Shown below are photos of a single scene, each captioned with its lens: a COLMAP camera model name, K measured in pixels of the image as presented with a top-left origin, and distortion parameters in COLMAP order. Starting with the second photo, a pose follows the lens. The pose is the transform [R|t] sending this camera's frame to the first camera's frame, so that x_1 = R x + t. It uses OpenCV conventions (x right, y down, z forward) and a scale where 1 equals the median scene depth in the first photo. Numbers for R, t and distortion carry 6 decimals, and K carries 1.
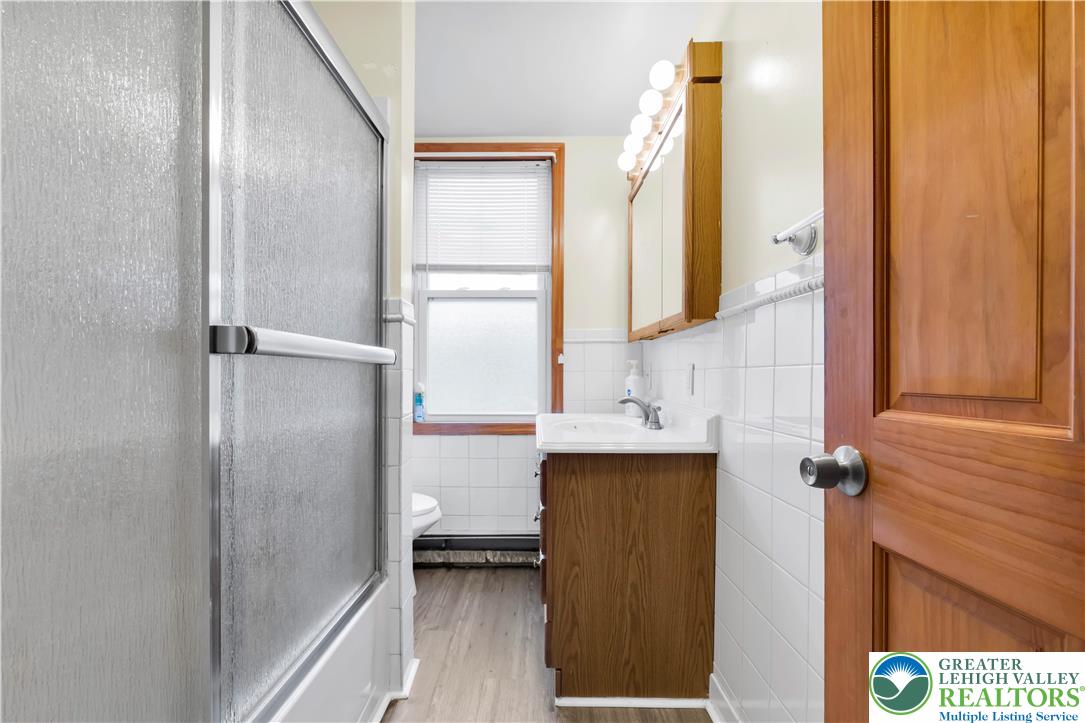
lens RADIAL K [[442.6, 0, 542.5], [0, 442.6, 361.5], [0, 0, 1]] dist [0.000804, 0.000188]
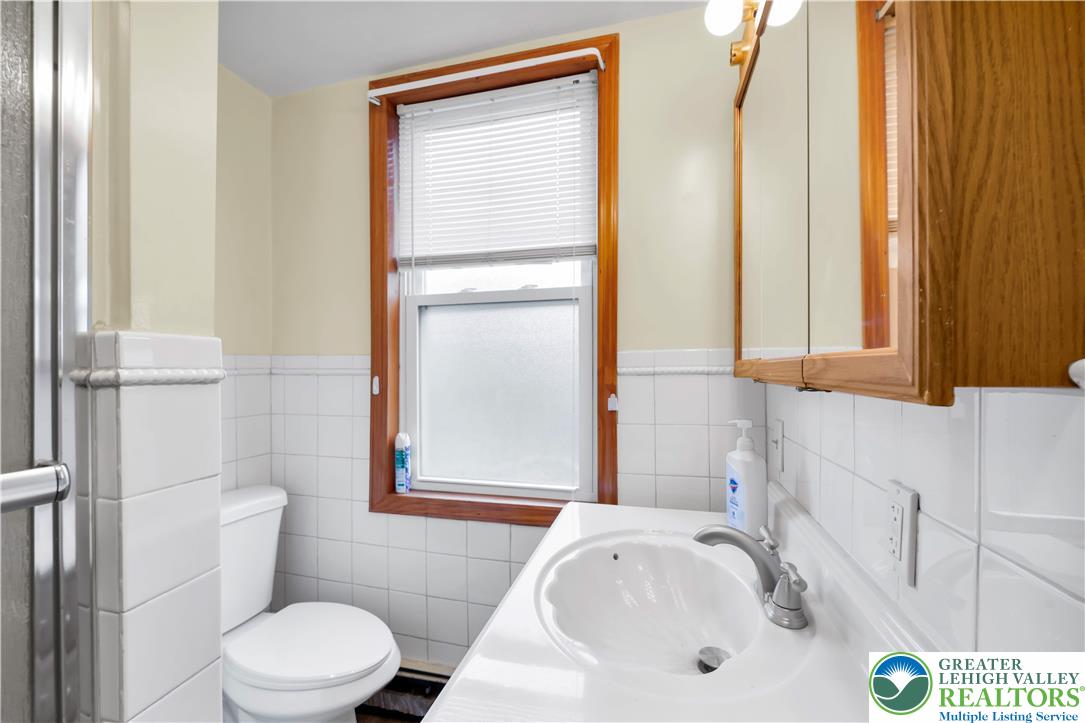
lens RADIAL K [[442.6, 0, 542.5], [0, 442.6, 361.5], [0, 0, 1]] dist [0.000804, 0.000188]
pose [[0.963775, -0.007669, -0.266607, 0.107963], [0.010763, 0.999891, 0.010147, -0.066690], [0.266500, -0.012649, 0.963752, 0.409996]]
